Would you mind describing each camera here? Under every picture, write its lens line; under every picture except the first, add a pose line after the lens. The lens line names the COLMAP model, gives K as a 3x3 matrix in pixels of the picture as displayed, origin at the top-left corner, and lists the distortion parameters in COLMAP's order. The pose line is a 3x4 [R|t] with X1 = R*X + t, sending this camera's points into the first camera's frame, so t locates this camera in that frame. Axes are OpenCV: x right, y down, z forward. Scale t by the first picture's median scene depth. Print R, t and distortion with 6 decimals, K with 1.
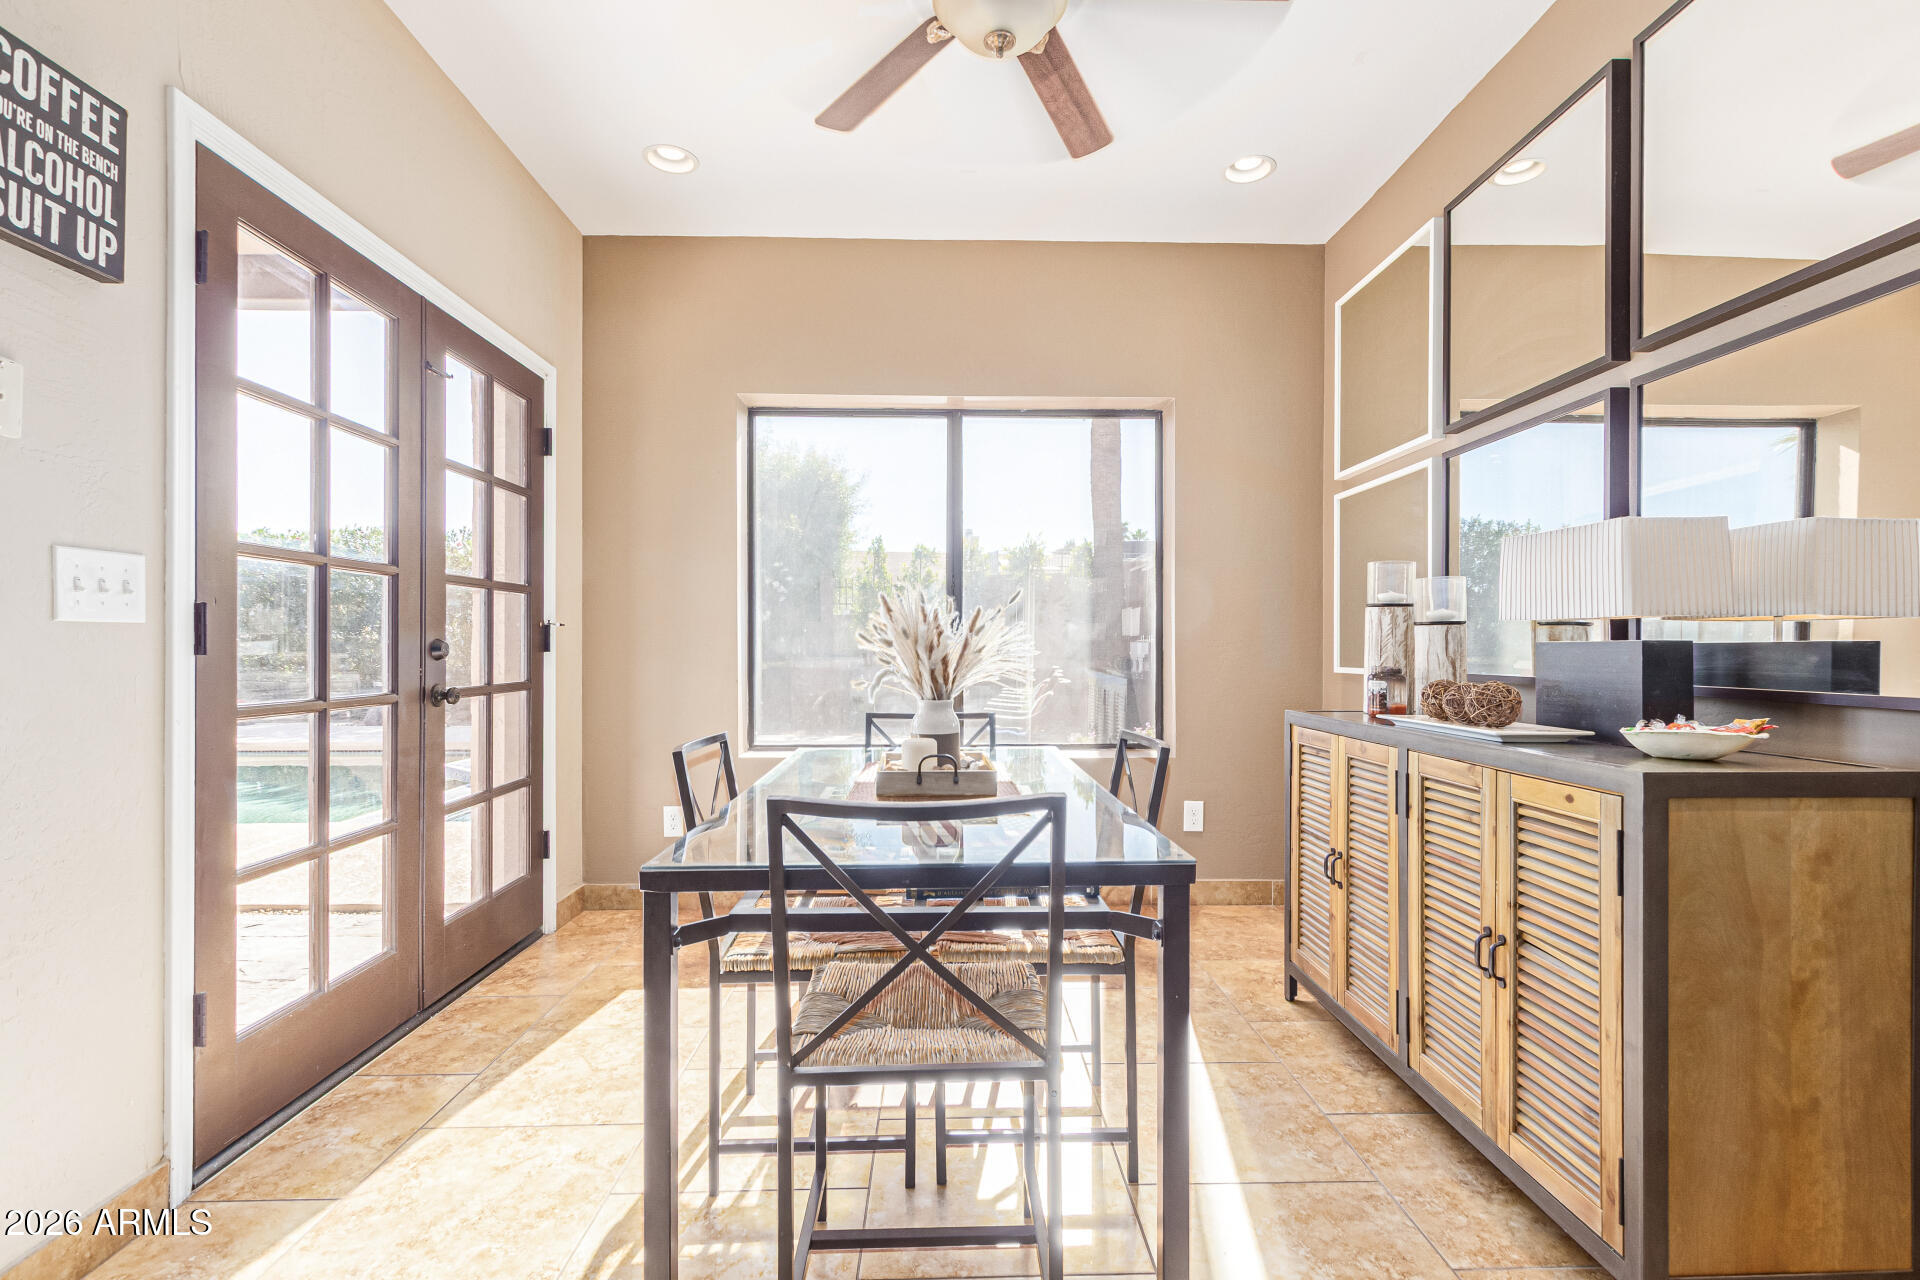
lens RADIAL K [[881.7, 0, 954.9], [0, 881.7, 639.7], [0, 0, 1]] dist [0.004098, -0.000311]
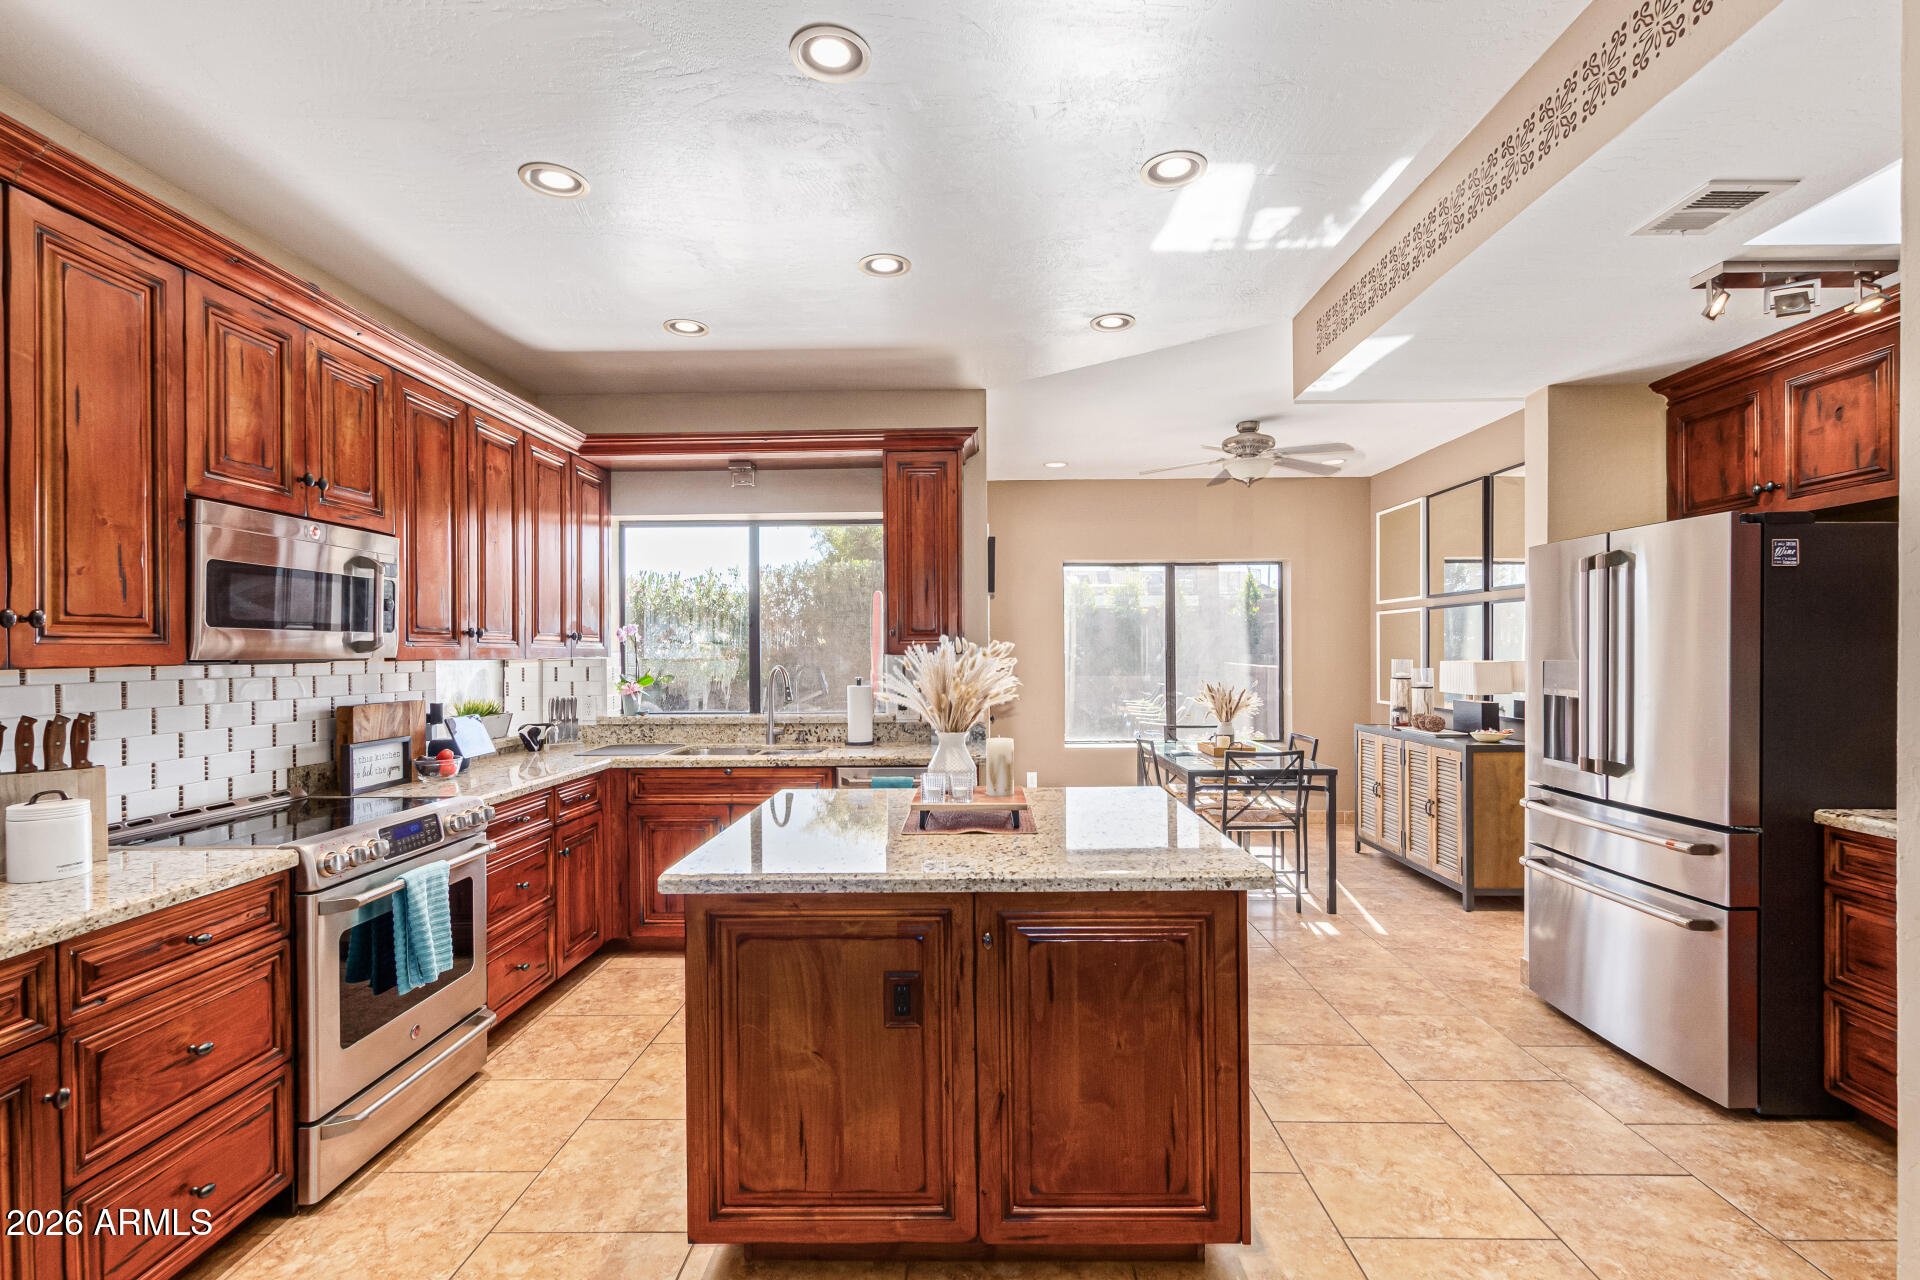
lens RADIAL K [[881.7, 0, 965.9], [0, 881.7, 652.7], [0, 0, 1]] dist [0.004098, -0.000311]
pose [[0.999546, -0.005393, -0.029660, -0.721256], [0.005726, 0.999922, 0.011143, -0.174472], [0.029597, -0.011307, 0.999498, -1.676606]]
